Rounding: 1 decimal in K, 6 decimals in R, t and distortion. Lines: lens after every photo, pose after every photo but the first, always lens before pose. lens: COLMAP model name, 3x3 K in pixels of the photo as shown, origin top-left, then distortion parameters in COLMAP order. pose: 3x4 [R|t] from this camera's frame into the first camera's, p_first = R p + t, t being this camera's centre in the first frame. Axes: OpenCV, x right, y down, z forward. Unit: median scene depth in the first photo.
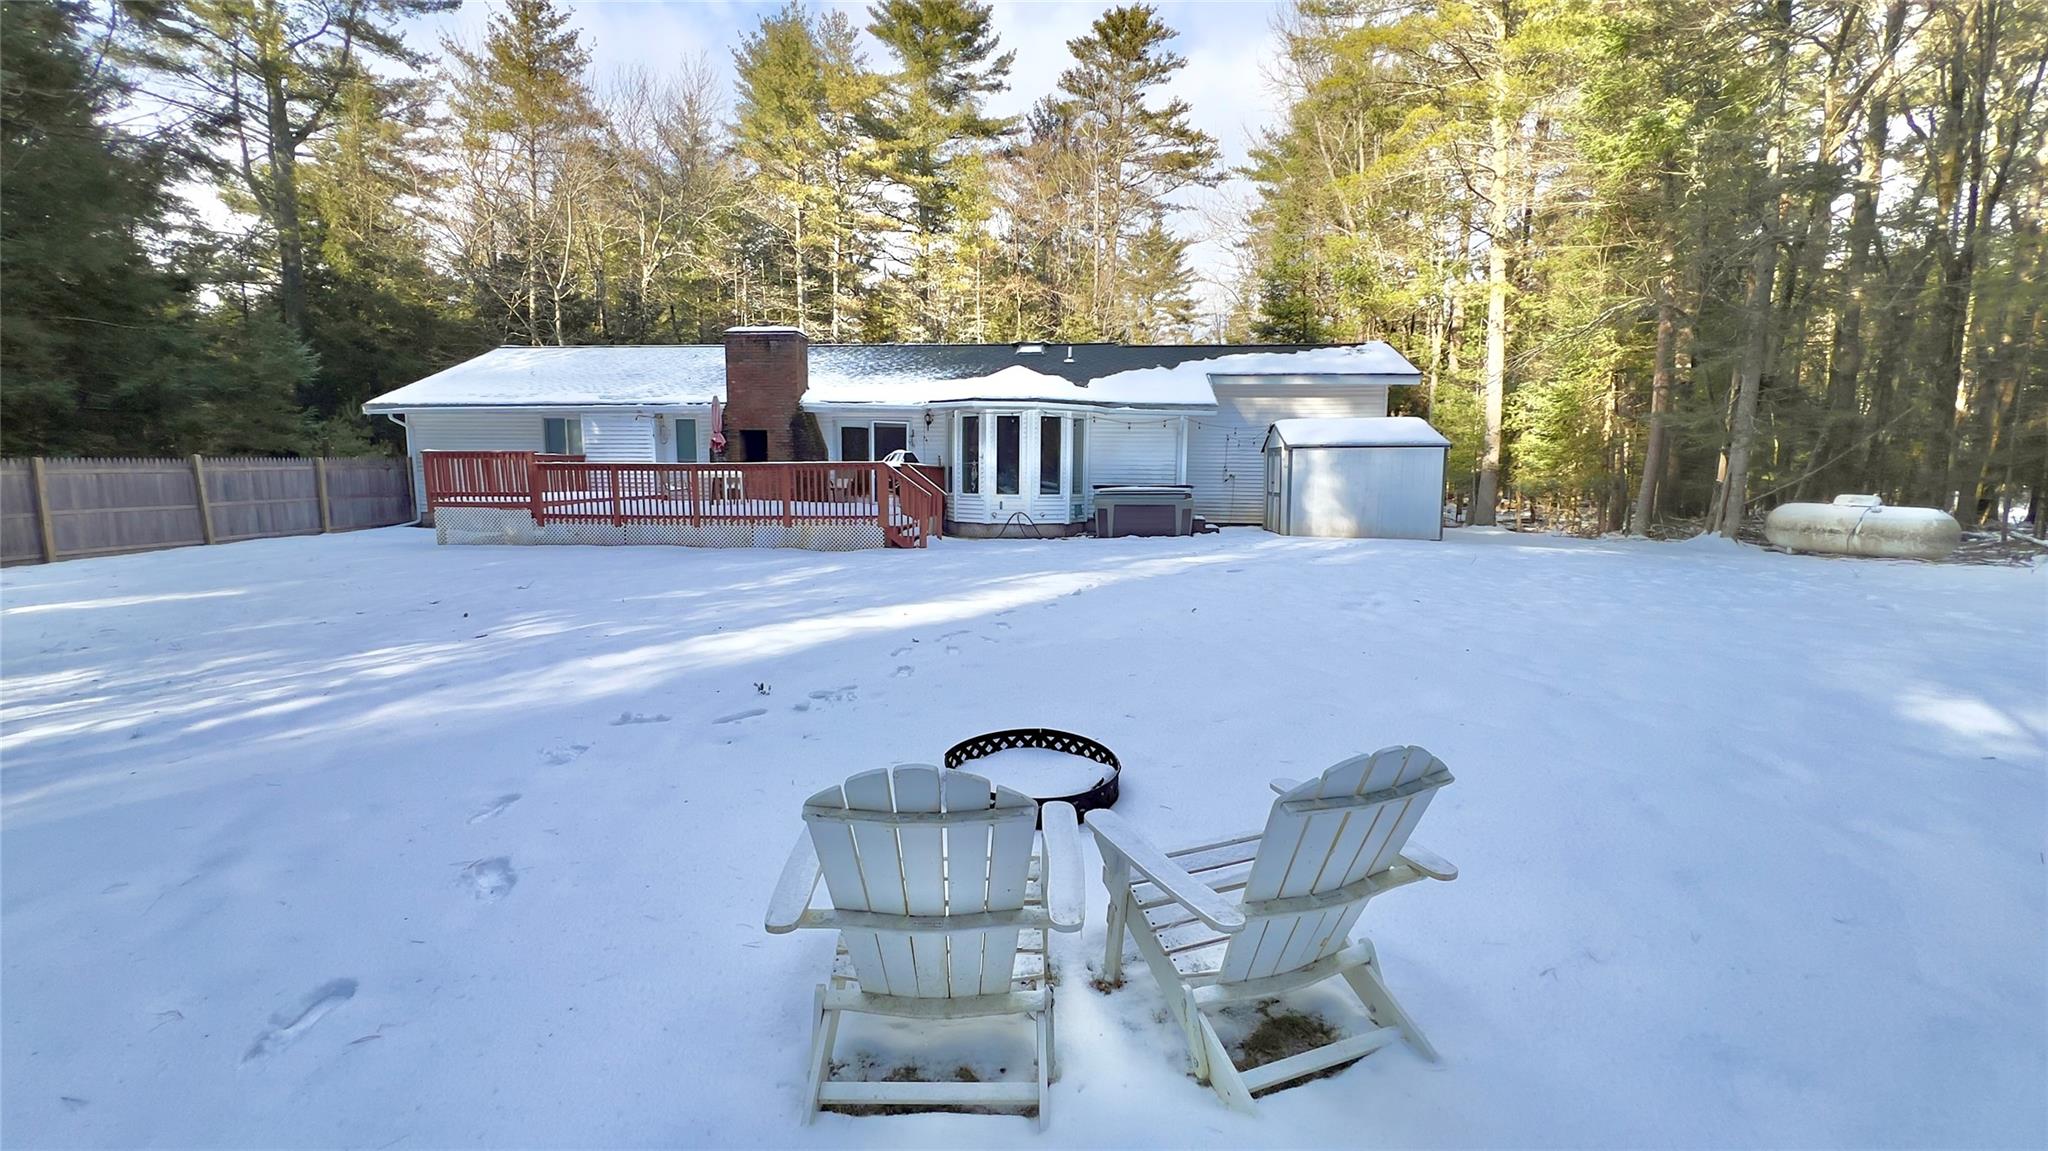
lens RADIAL K [[805.2, 0, 1019.3], [0, 805.2, 557.7], [0, 0, 1]] dist [-0.000495, 0.000402]
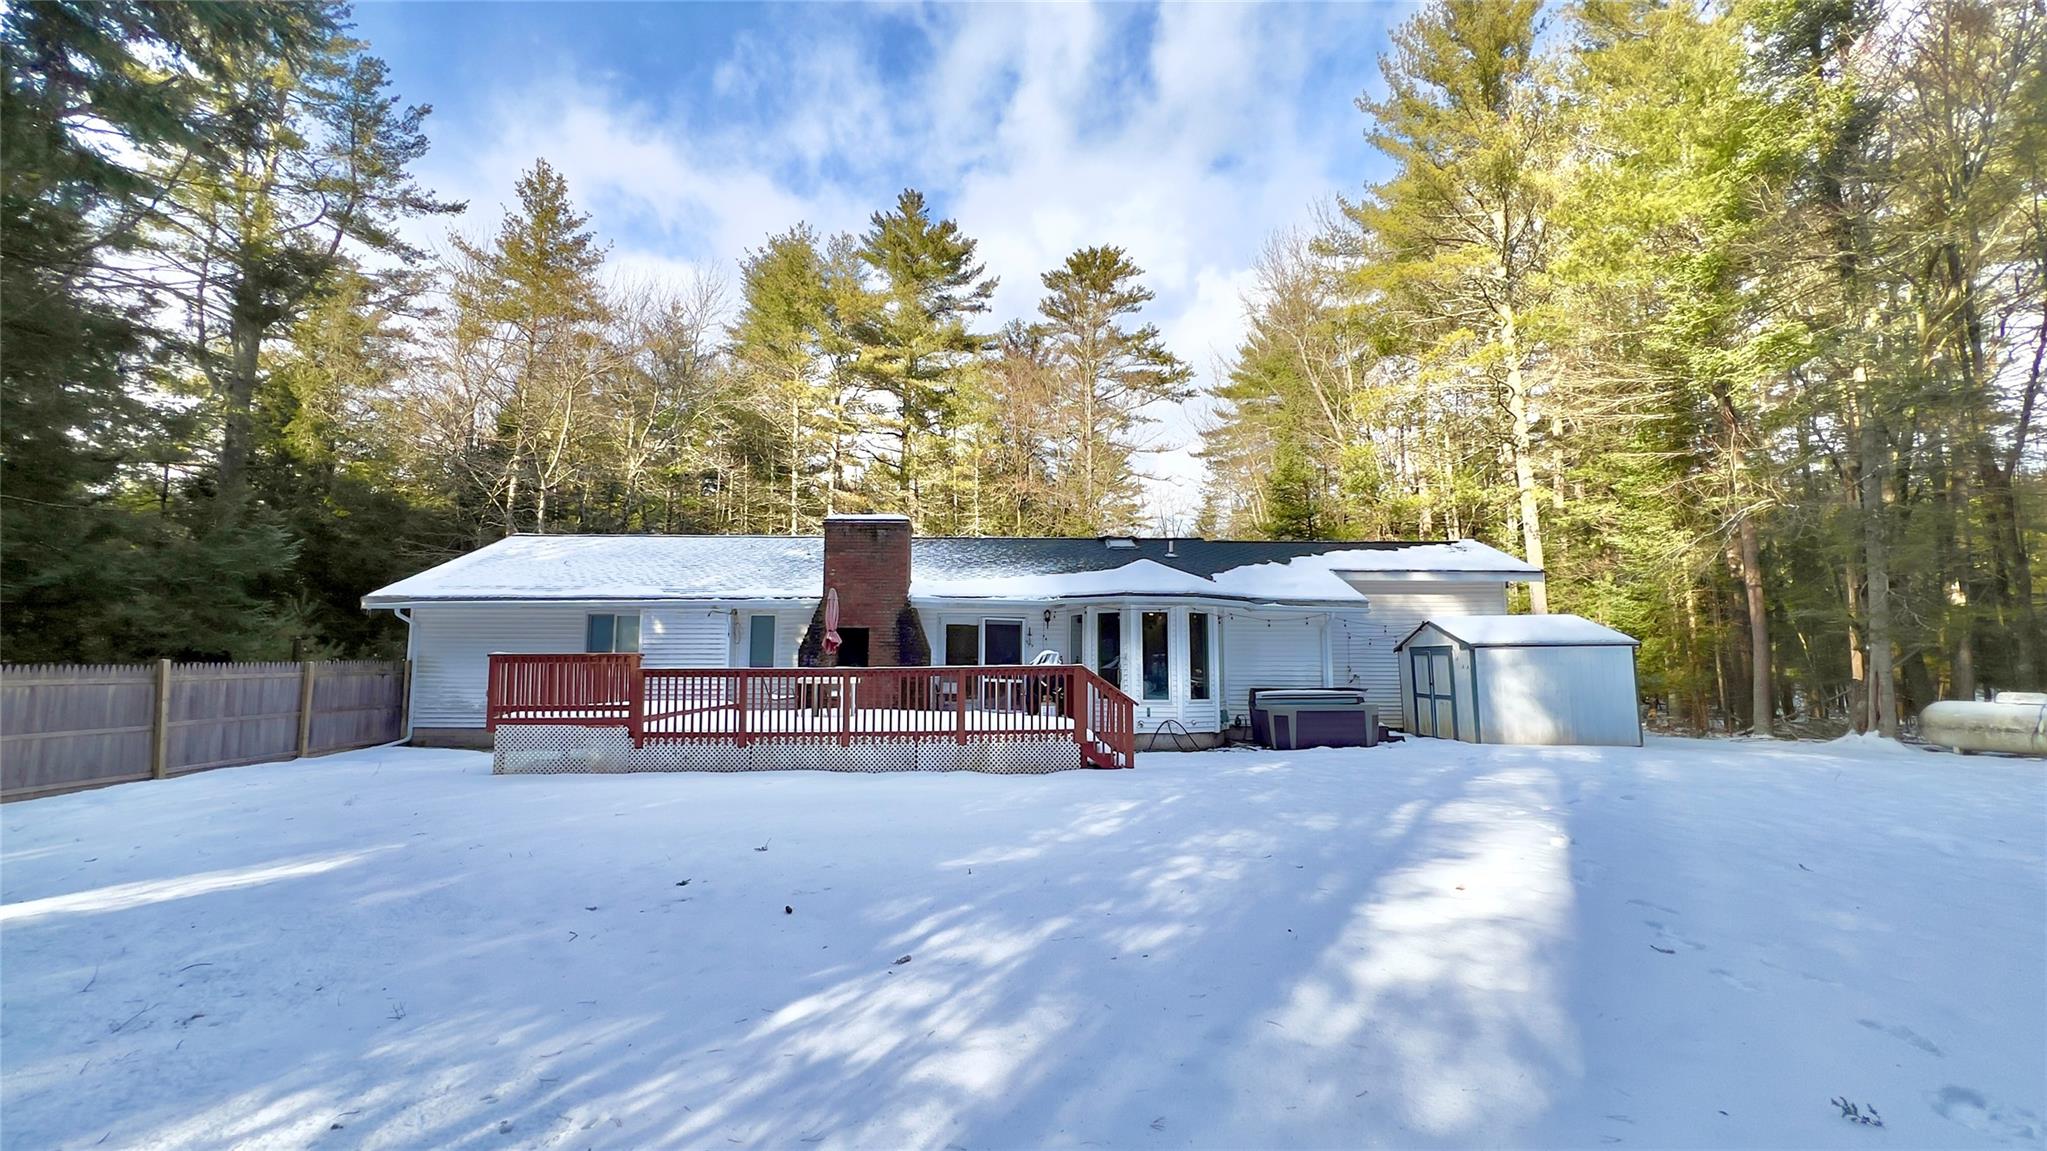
lens RADIAL K [[801.6, 0, 1026.4], [0, 801.6, 583.1], [0, 0, 1]] dist [-0.003095, 0.000007]
pose [[0.993799, 0.006268, 0.111015, -0.220596], [0.017292, 0.977550, -0.209992, -0.018859], [-0.109839, 0.210610, 0.971380, 0.115746]]
